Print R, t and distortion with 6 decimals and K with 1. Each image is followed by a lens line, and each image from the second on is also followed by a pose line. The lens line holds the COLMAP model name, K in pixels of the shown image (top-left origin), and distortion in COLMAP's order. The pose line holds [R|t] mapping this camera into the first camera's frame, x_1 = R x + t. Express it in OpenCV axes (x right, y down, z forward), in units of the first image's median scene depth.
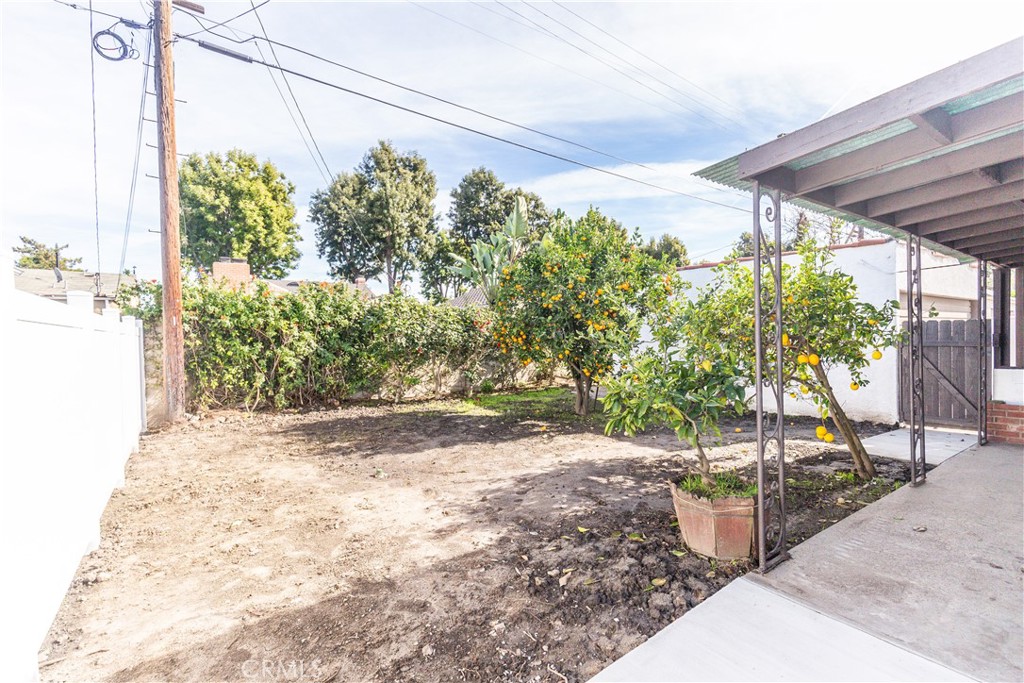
lens RADIAL K [[460.6, 0, 509.9], [0, 460.6, 340.7], [0, 0, 1]] dist [0.009813, -0.000943]
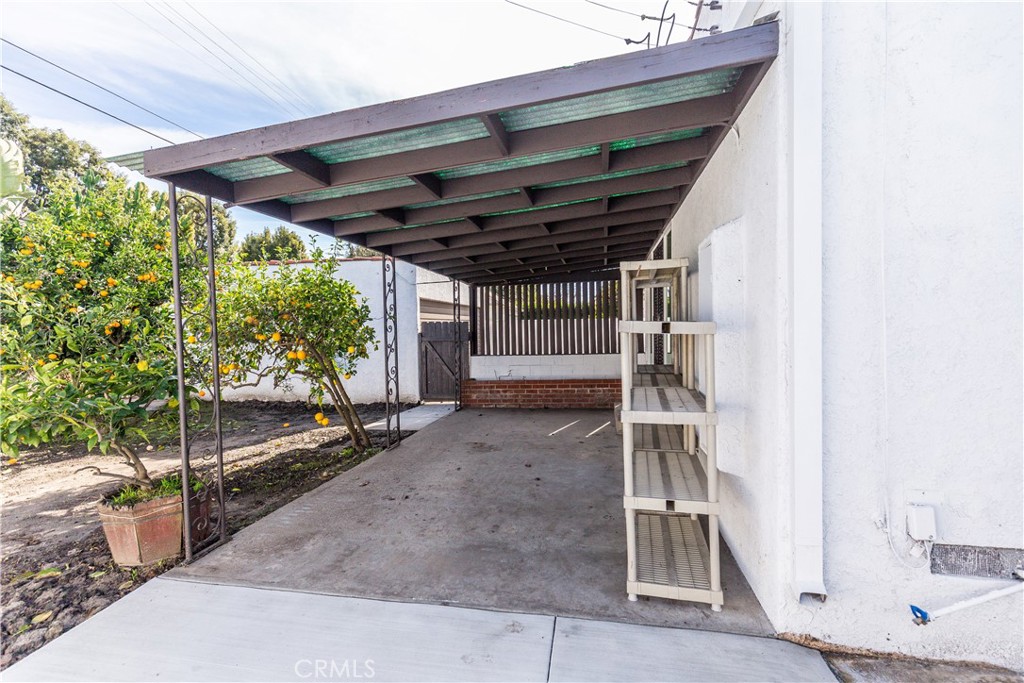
lens RADIAL K [[460.6, 0, 511.1], [0, 460.6, 341.5], [0, 0, 1]] dist [0.009813, -0.000943]
pose [[0.719385, -0.016771, 0.694409, 0.151562], [0.012532, 0.999859, 0.011166, 0.000844], [-0.694499, 0.000670, 0.719493, -0.105154]]
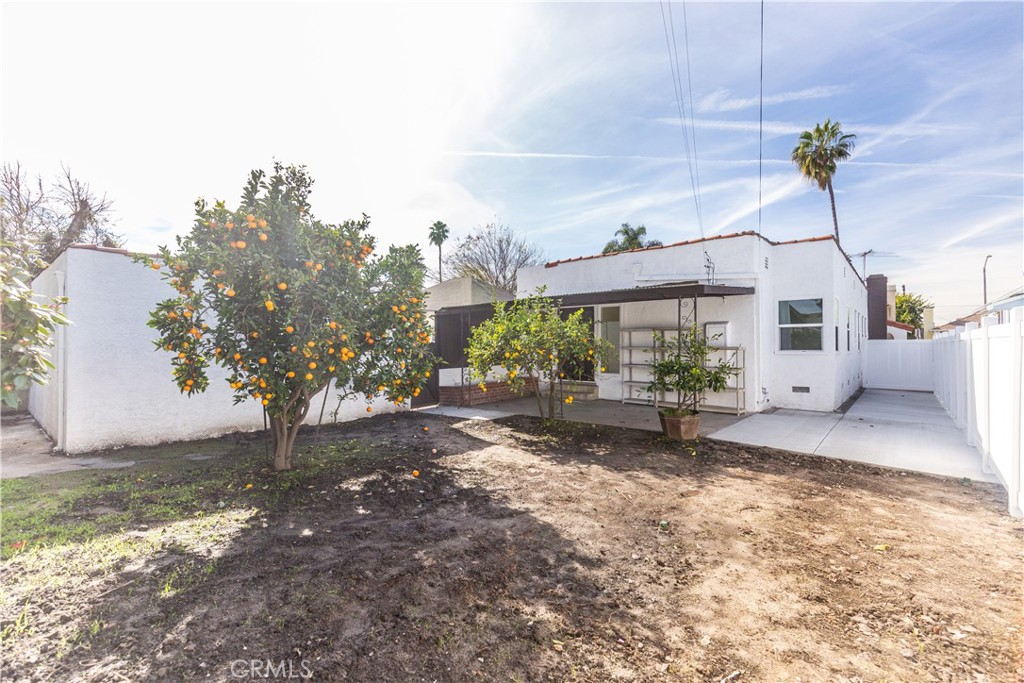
lens RADIAL K [[460.6, 0, 512.2], [0, 460.6, 346.8], [0, 0, 1]] dist [0.009813, -0.000943]
pose [[-0.251748, 0.014473, 0.967684, -0.788807], [0.014892, 0.999828, -0.011079, -0.004347], [-0.967678, 0.011621, -0.251921, 1.175156]]
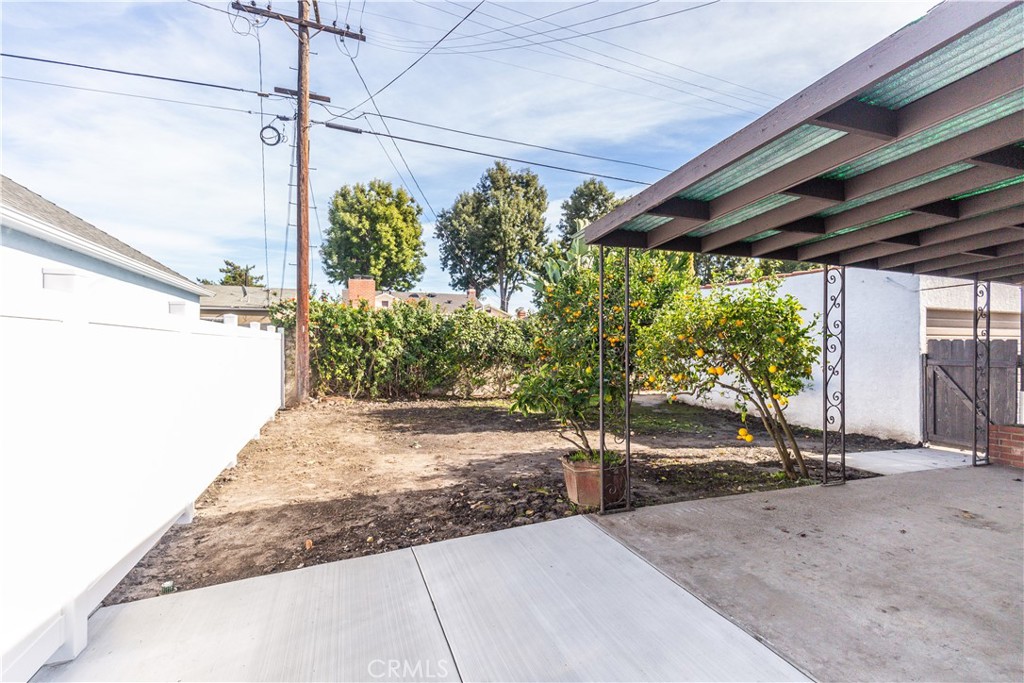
lens RADIAL K [[460.6, 0, 509.6], [0, 460.6, 340.5], [0, 0, 1]] dist [0.009813, -0.000943]
pose [[0.966030, 0.019402, -0.257699, 0.269288], [-0.023592, 0.999635, -0.013179, -0.006345], [0.257349, 0.018811, 0.966135, -0.200856]]
